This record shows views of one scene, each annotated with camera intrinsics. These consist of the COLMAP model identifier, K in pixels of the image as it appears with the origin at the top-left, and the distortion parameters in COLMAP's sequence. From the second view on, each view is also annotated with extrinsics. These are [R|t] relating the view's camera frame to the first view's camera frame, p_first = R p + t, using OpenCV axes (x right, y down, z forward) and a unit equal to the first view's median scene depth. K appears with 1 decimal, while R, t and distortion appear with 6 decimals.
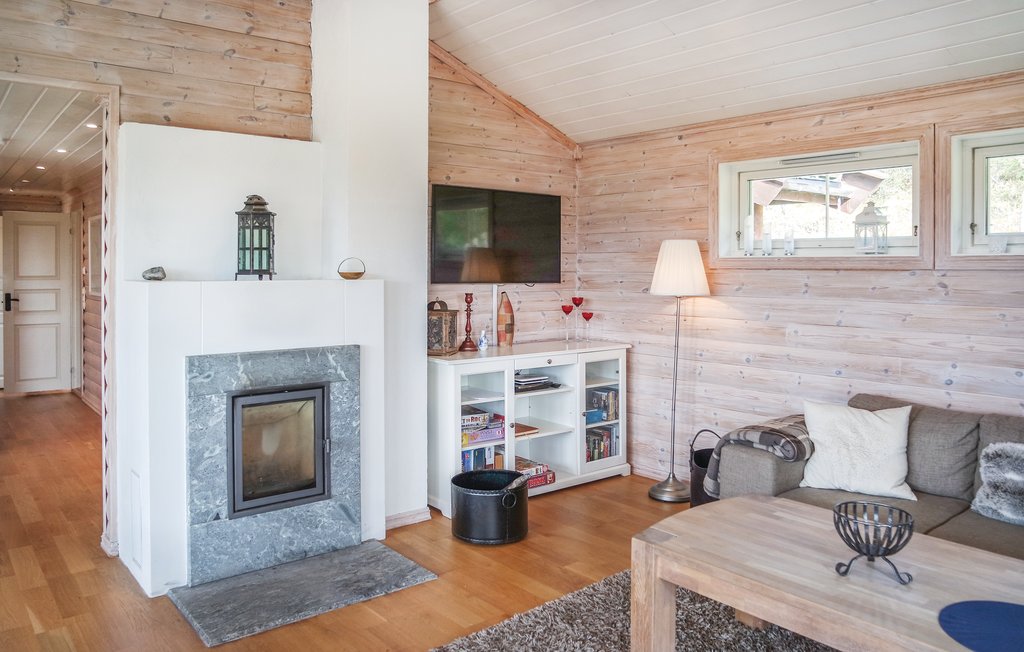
lens RADIAL K [[776.3, 0, 525.7], [0, 776.3, 274.2], [0, 0, 1]] dist [-0.005962, 0.003678]
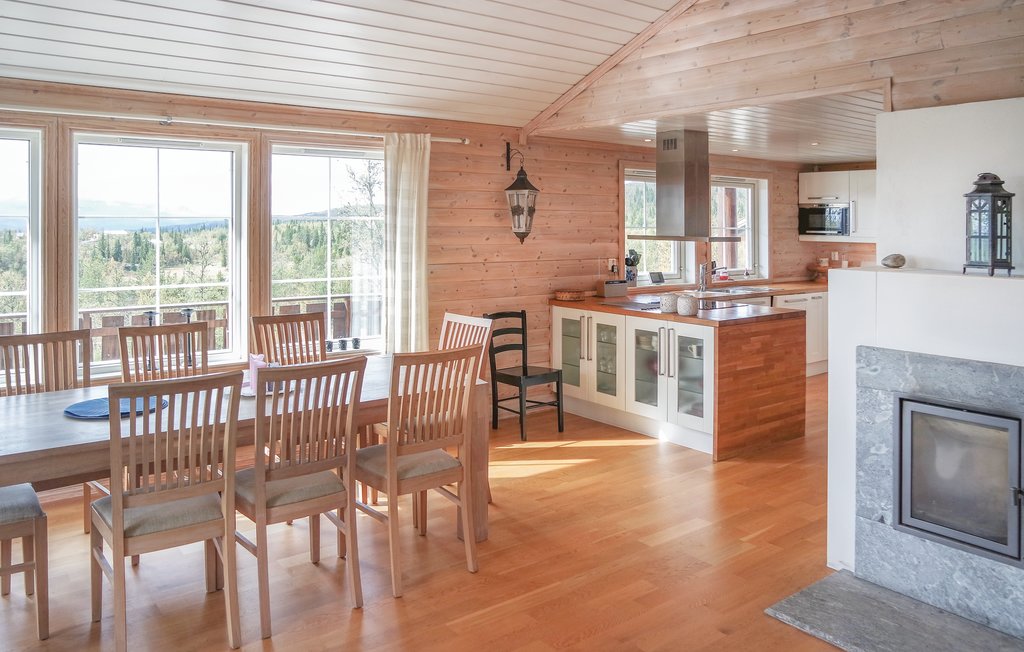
lens RADIAL K [[787.7, 0, 511.4], [0, 787.7, 230.8], [0, 0, 1]] dist [0.001776, 0.002002]
pose [[-0.042527, 0.009322, -0.999052, 0.574609], [-0.014564, 0.999844, 0.009949, -0.043983], [0.998989, 0.014973, -0.042384, 0.569829]]
